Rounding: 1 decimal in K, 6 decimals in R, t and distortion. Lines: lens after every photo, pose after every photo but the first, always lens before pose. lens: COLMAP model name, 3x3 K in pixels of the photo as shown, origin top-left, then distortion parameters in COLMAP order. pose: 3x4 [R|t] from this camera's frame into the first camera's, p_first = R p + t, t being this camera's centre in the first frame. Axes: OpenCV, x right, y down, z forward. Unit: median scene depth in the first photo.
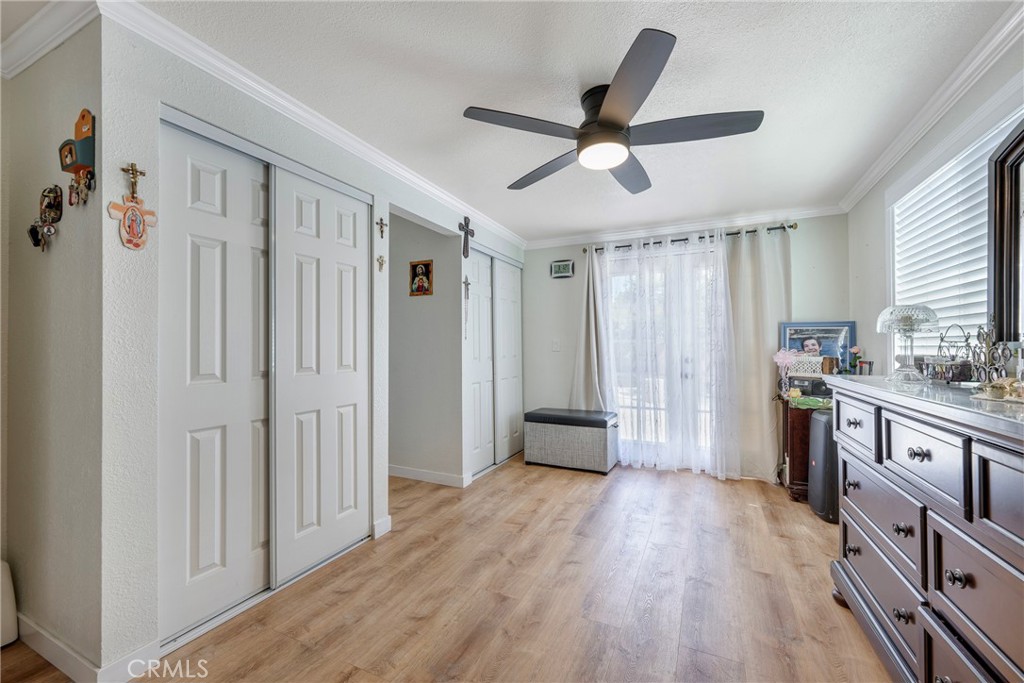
lens RADIAL K [[408.3, 0, 516.7], [0, 408.3, 337.7], [0, 0, 1]] dist [-0.003574, 0.000833]
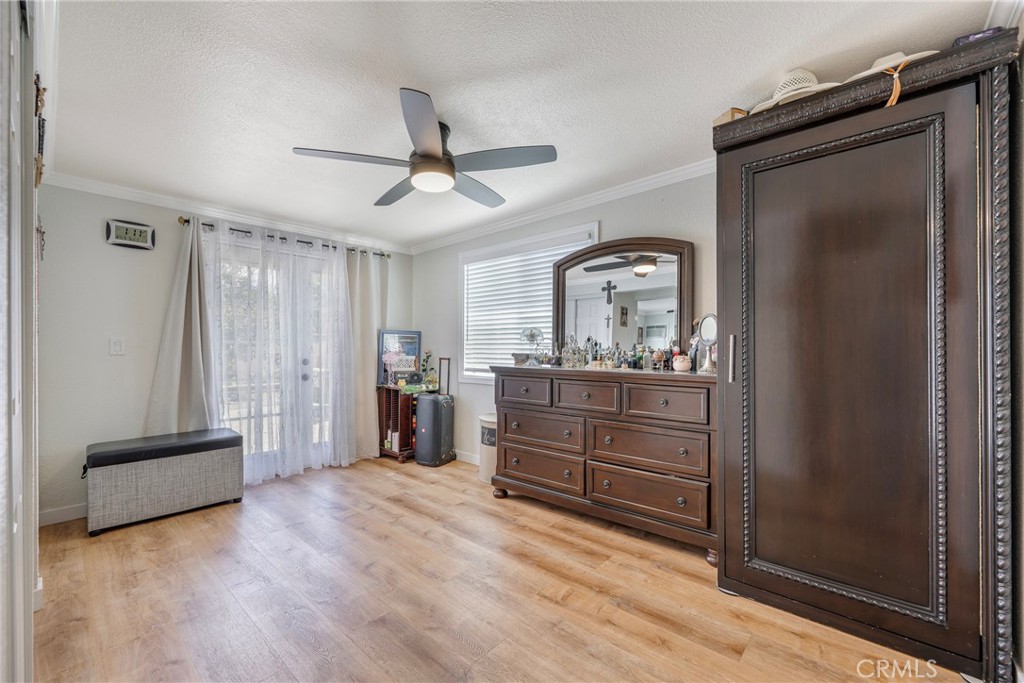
lens RADIAL K [[408.3, 0, 506.2], [0, 408.3, 341.9], [0, 0, 1]] dist [-0.003574, 0.000833]
pose [[0.295775, 0.015310, 0.955135, -0.430247], [-0.023416, 0.999687, -0.008772, 0.003334], [-0.954971, -0.019771, 0.296041, 0.237497]]
